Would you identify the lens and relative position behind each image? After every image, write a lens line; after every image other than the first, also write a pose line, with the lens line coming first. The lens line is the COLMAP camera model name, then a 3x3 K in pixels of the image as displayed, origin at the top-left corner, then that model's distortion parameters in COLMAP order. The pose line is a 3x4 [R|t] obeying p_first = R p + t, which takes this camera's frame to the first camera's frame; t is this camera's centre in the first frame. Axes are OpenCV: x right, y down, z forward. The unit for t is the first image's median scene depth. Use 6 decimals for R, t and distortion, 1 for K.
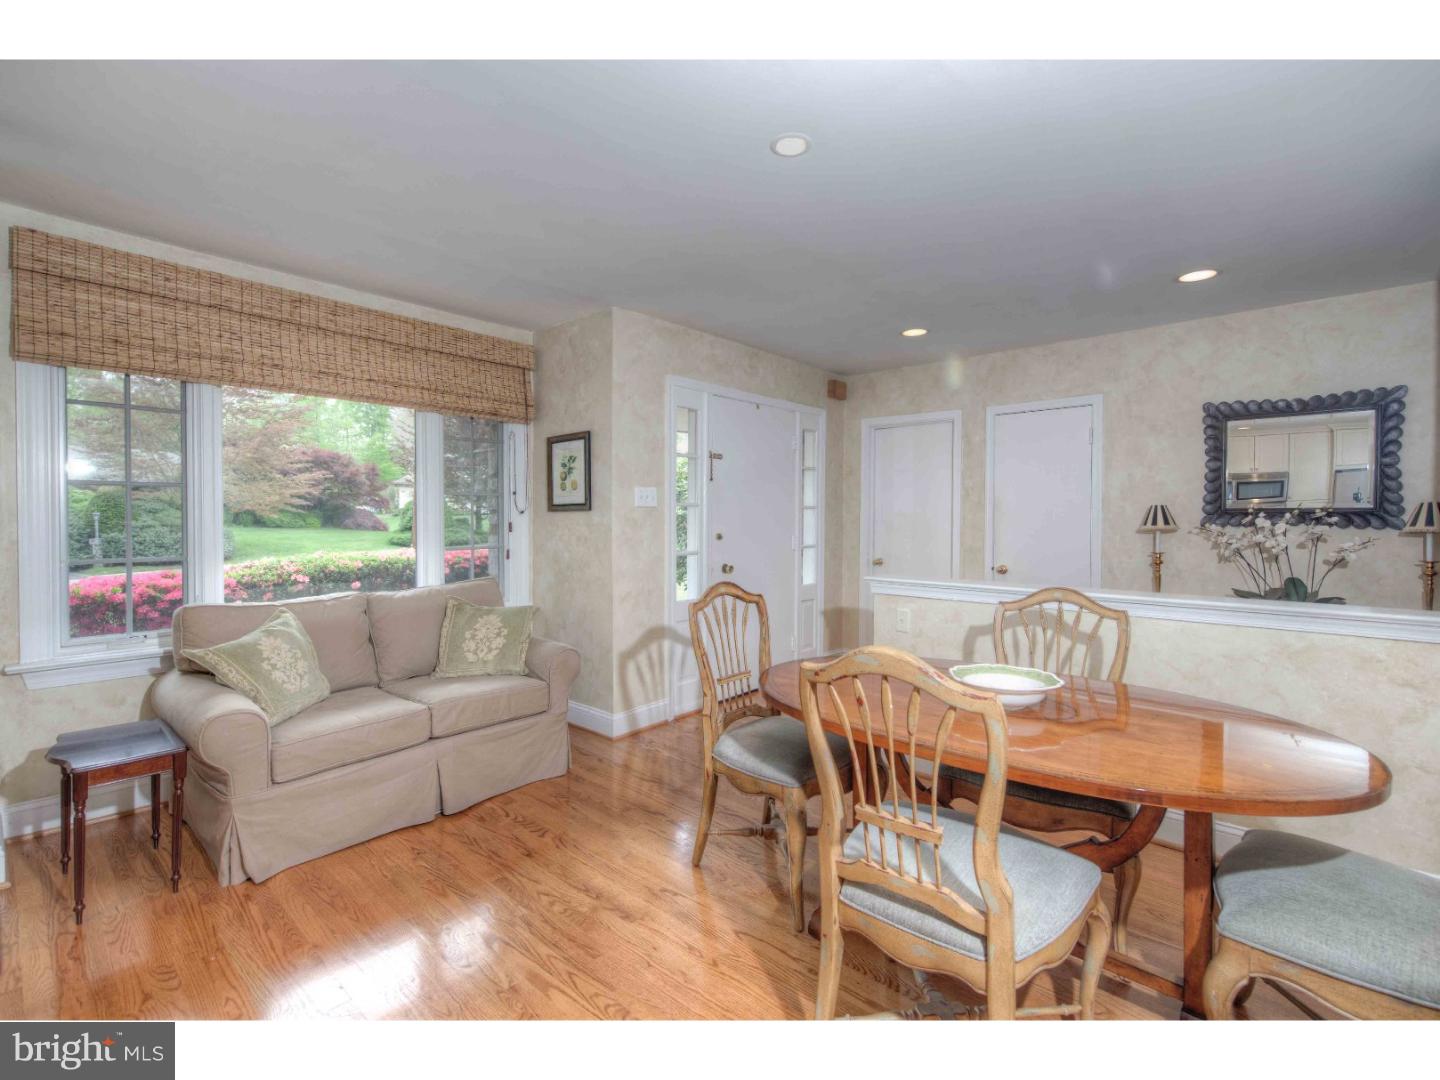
lens RADIAL K [[635.0, 0, 719.9], [0, 635.0, 524.1], [0, 0, 1]] dist [-0.000253, 0.000039]
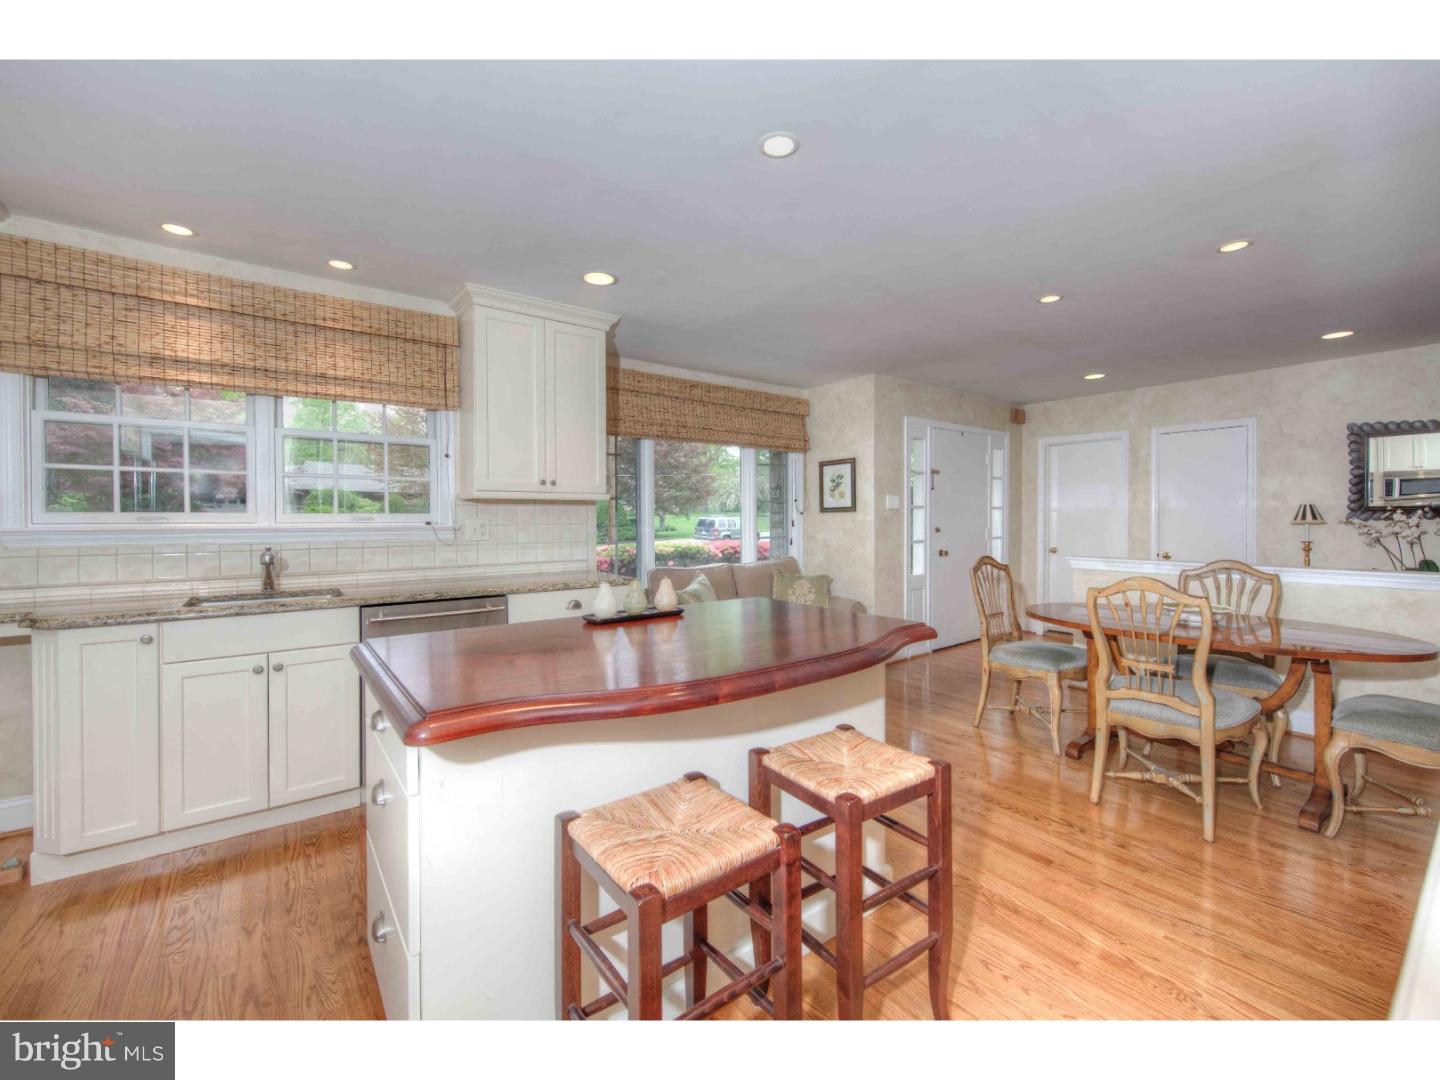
lens RADIAL K [[587.4, 0, 720.7], [0, 587.4, 523.7], [0, 0, 1]] dist [0.001774, -0.003184]
pose [[0.981622, -0.003997, -0.190795, -0.248132], [0.004254, 0.999991, 0.000938, 0.003775], [0.190789, -0.001732, 0.981630, -0.392139]]
